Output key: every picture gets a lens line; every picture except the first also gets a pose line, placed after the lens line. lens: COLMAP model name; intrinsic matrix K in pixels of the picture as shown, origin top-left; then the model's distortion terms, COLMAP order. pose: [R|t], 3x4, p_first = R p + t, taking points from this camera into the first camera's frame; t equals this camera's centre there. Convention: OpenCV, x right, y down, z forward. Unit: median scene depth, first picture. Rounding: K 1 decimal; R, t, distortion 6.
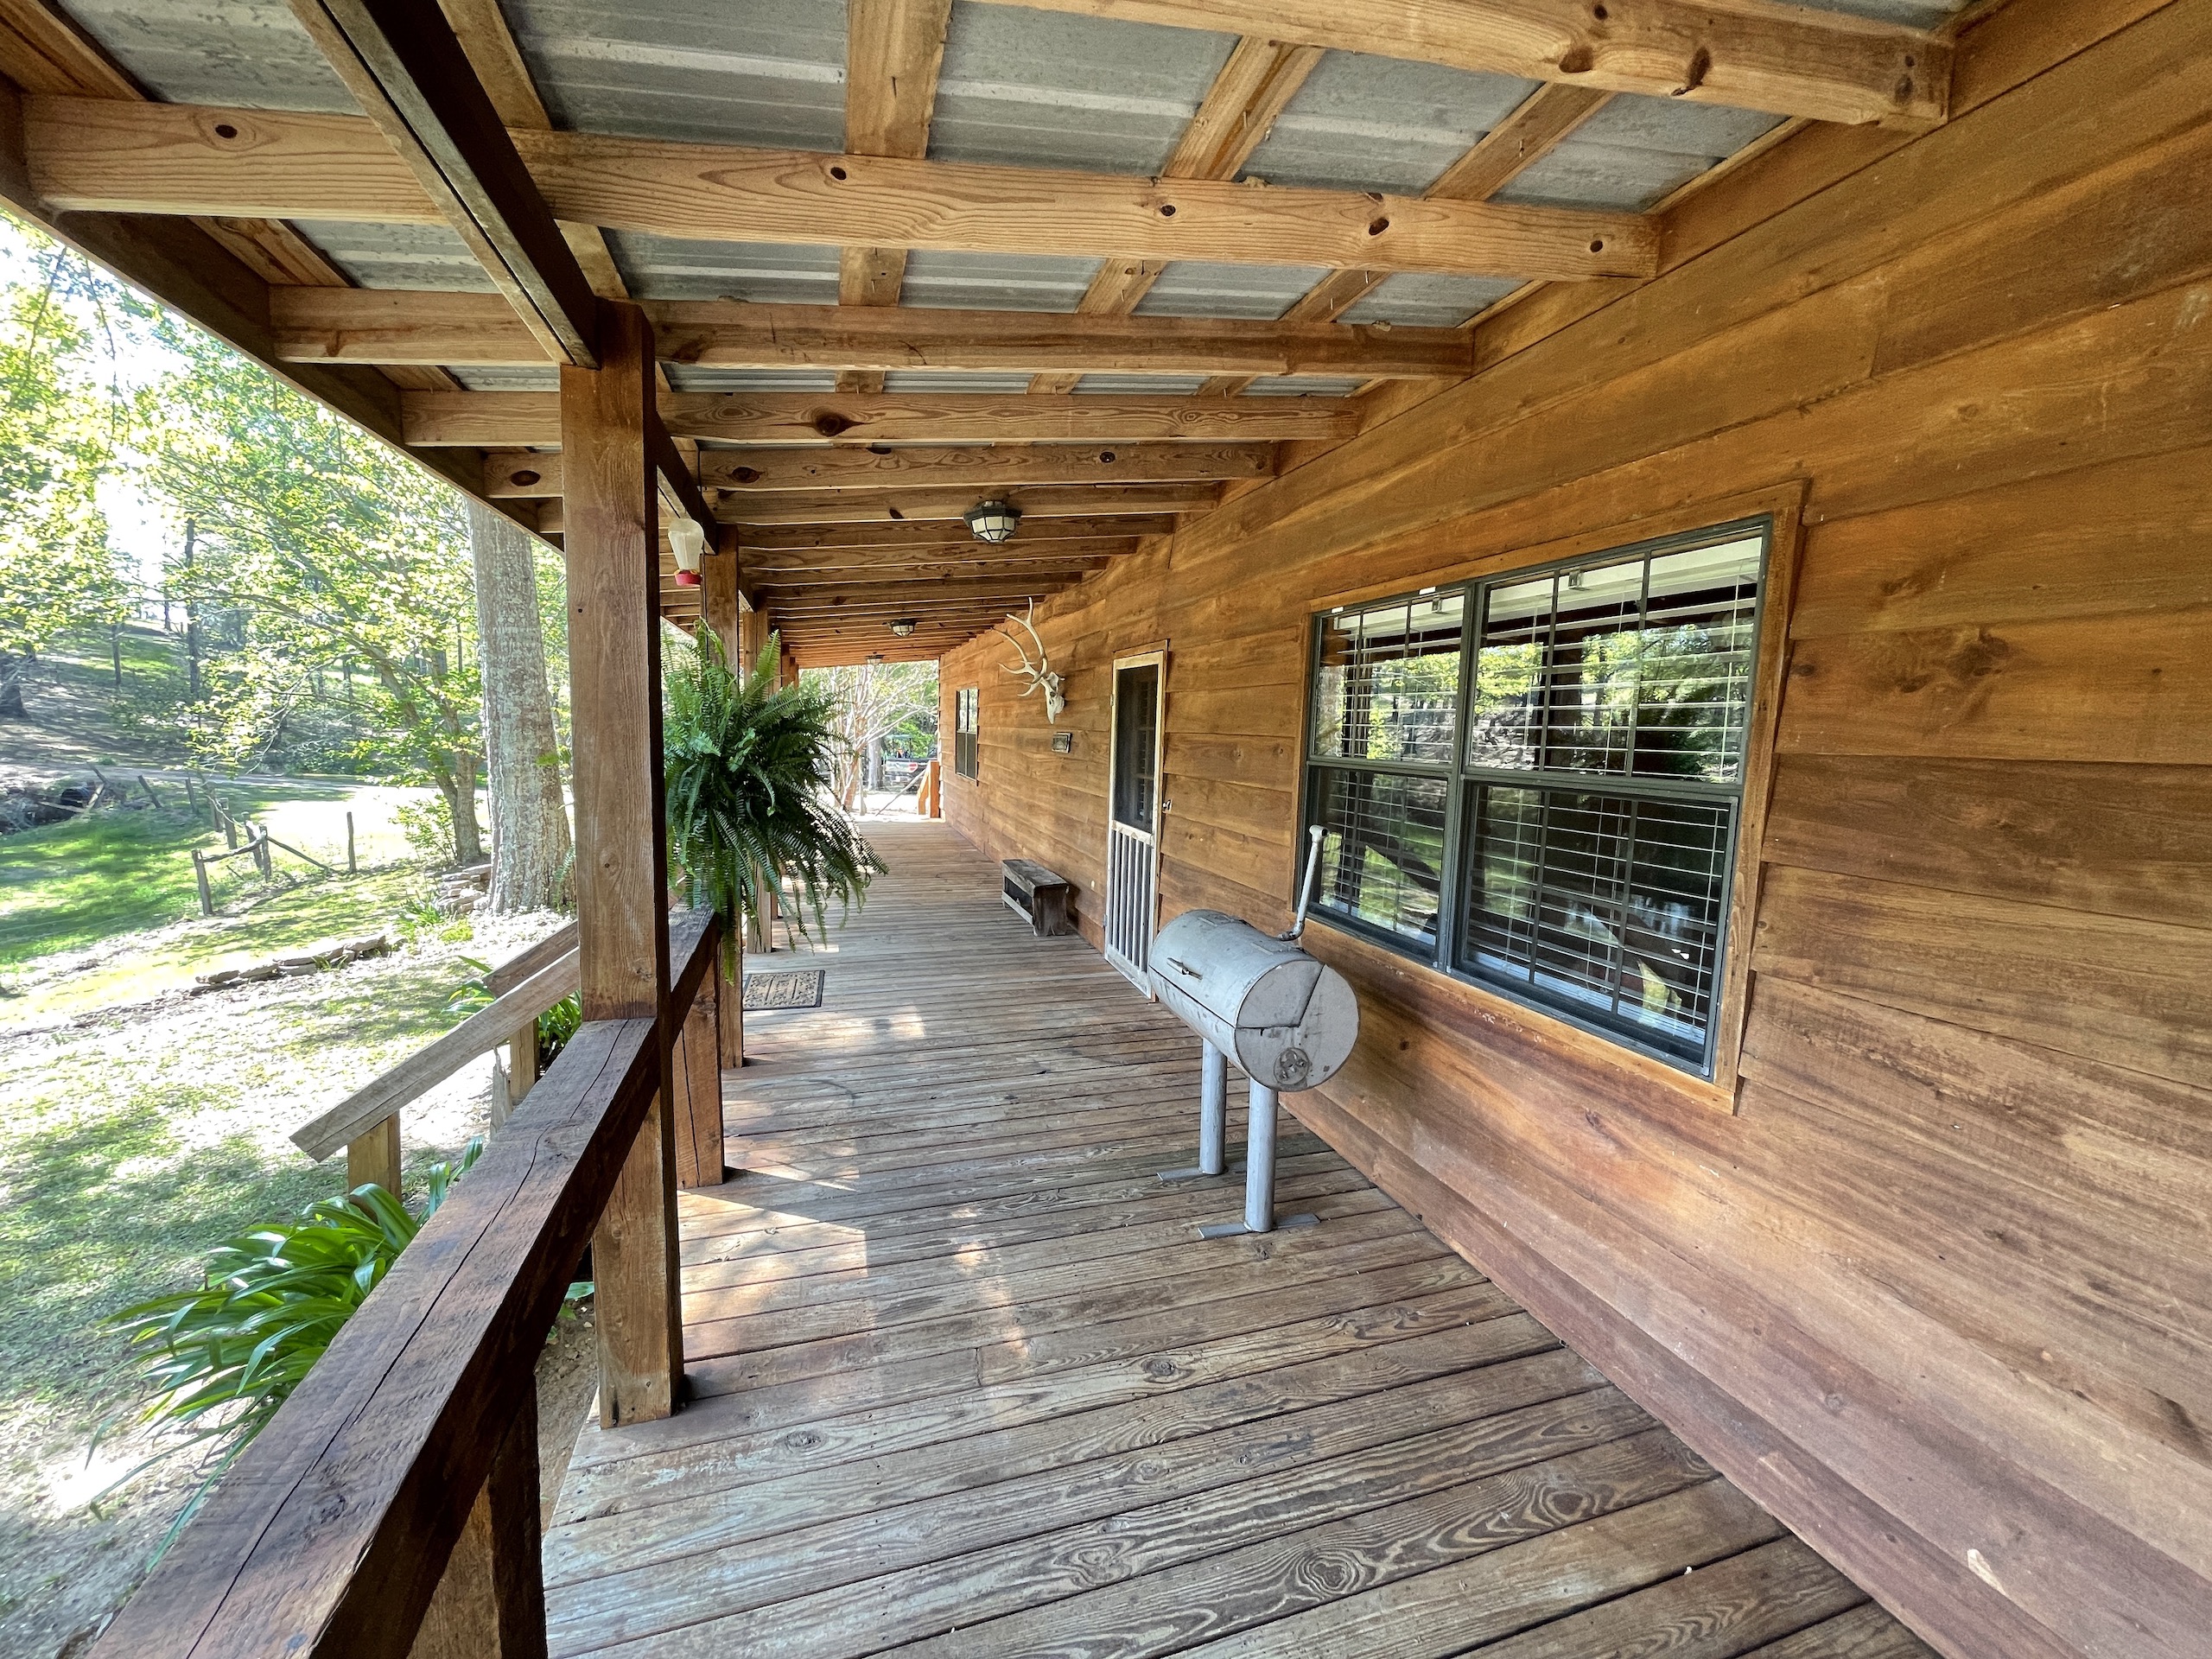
lens RADIAL K [[884.2, 0, 1102.2], [0, 884.2, 823.8], [0, 0, 1]] dist [-0.002652, -0.000621]
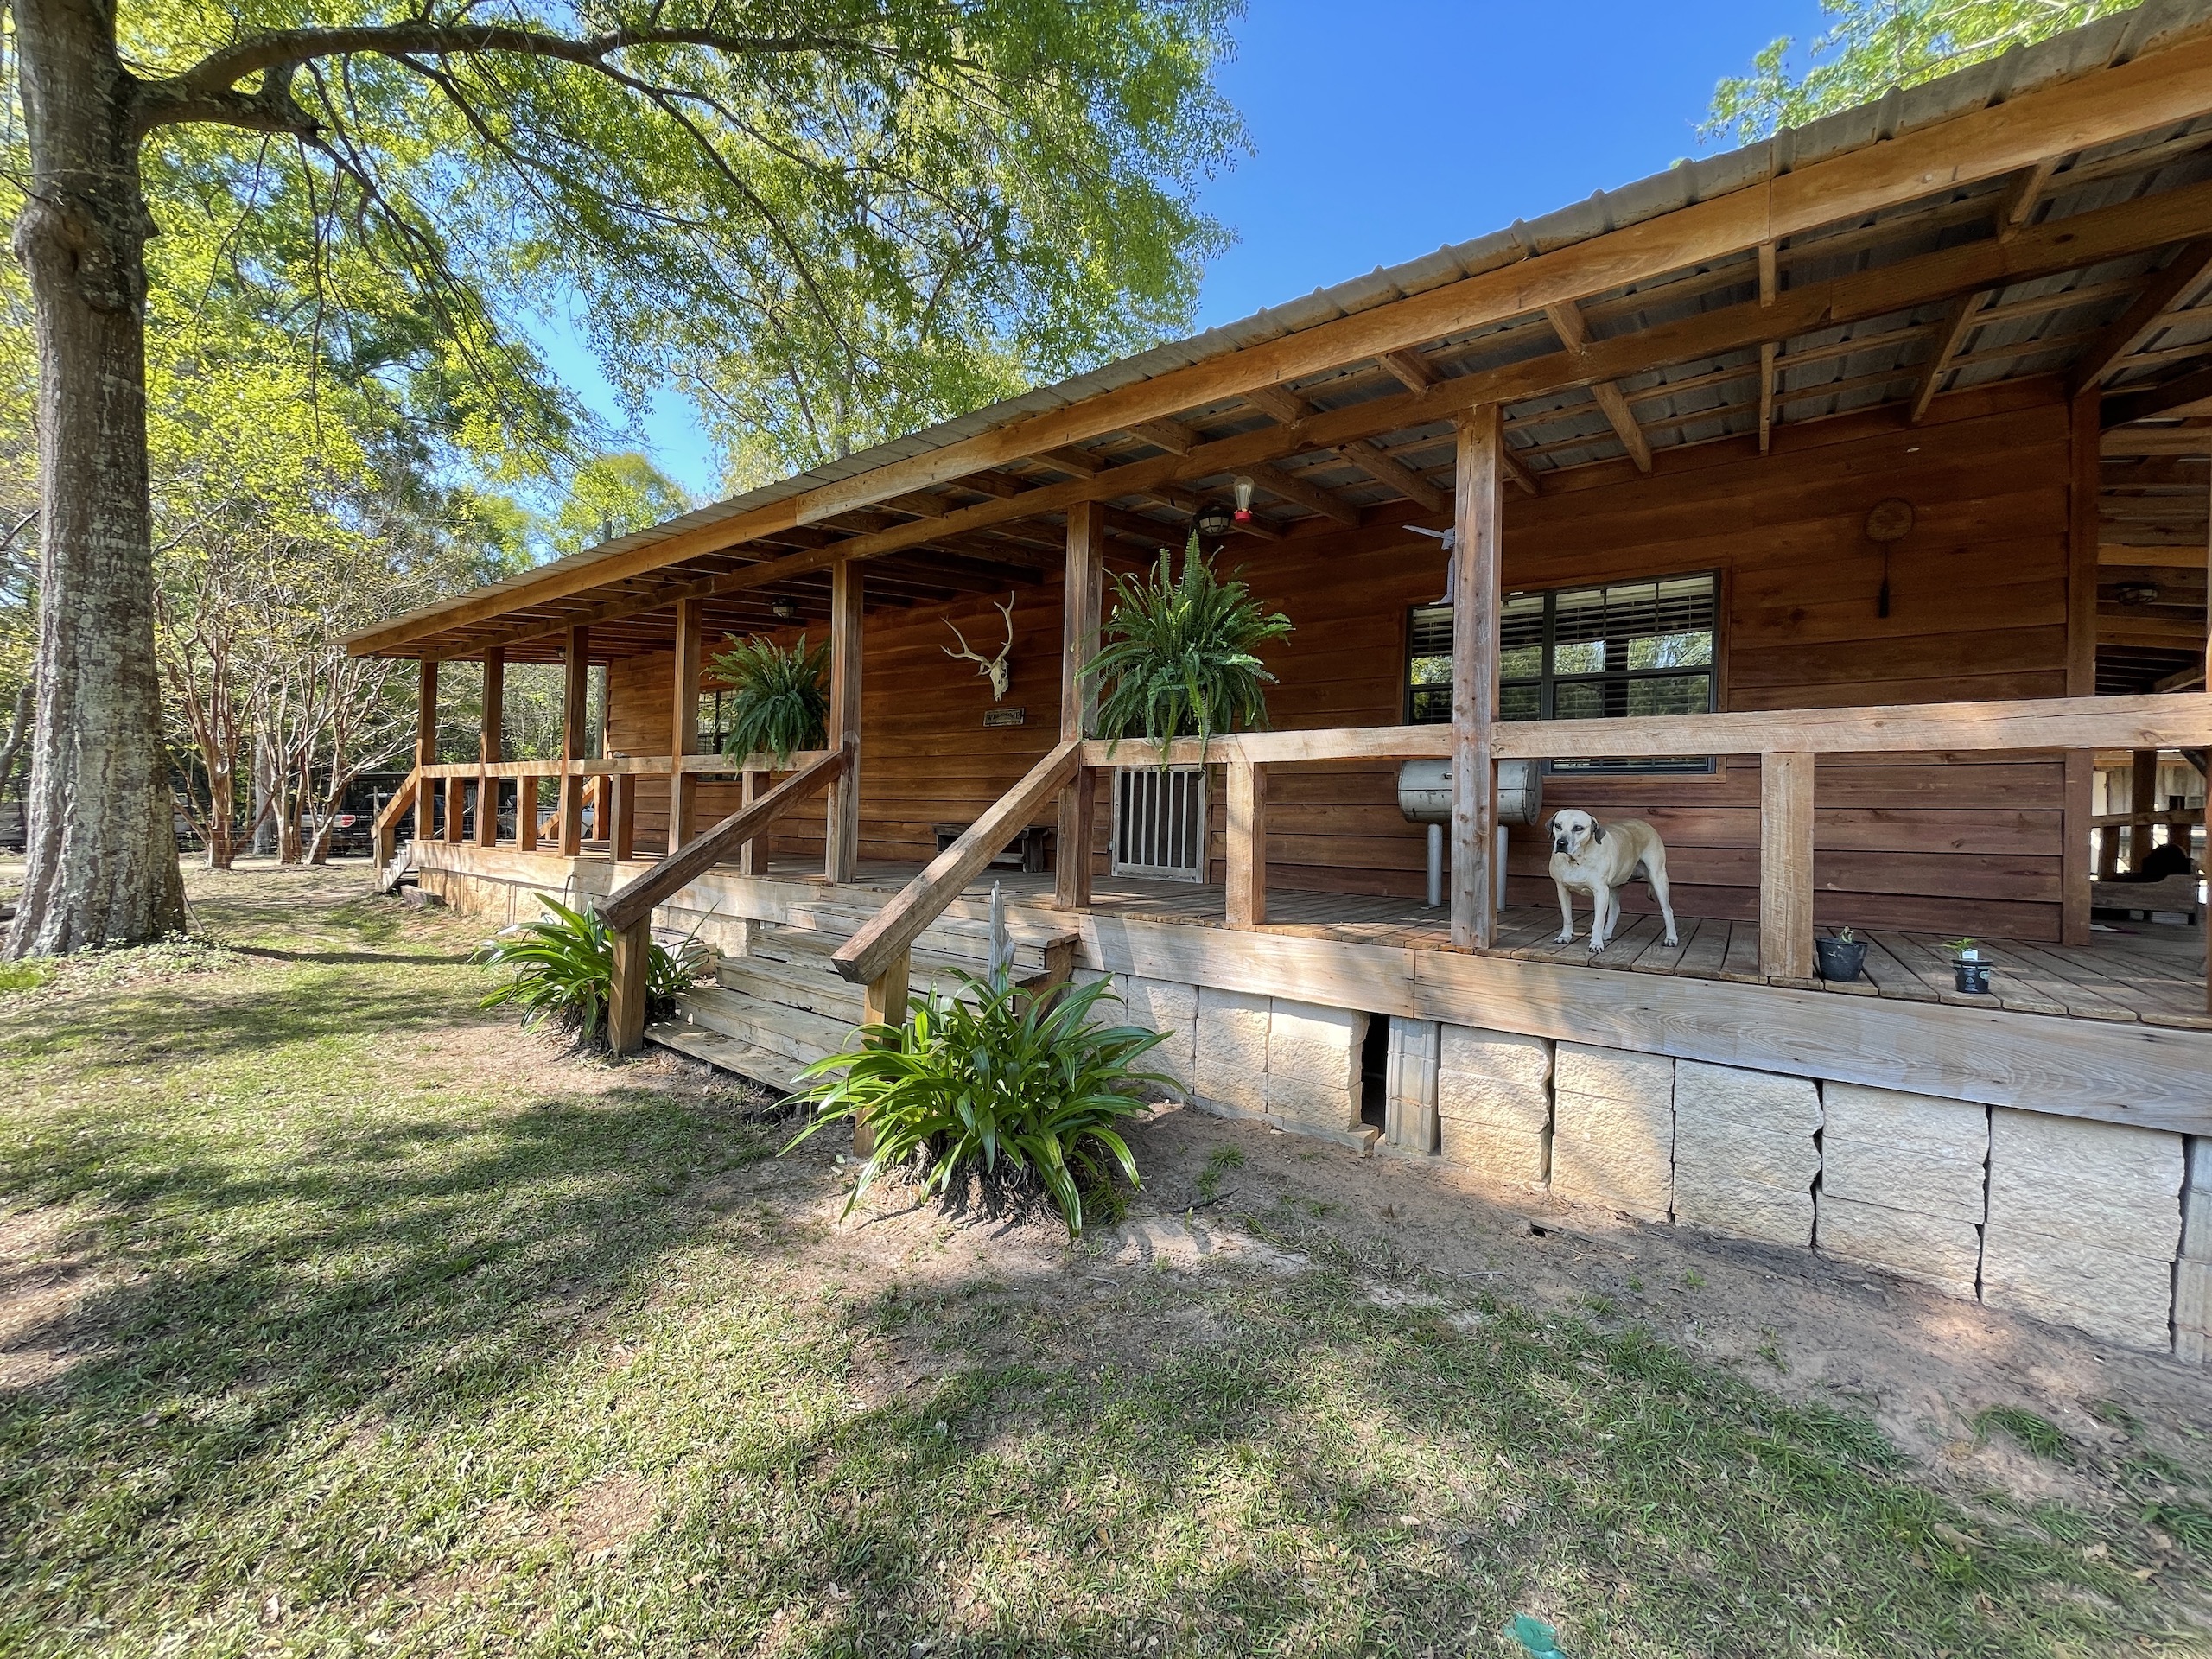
lens RADIAL K [[884.2, 0, 1101.6], [0, 884.2, 828.6], [0, 0, 1]] dist [-0.002652, -0.000621]
pose [[0.806847, -0.007596, 0.590712, -0.939322], [0.057436, 0.996189, -0.065642, 0.206567], [-0.587962, 0.086891, 0.804208, -0.017575]]
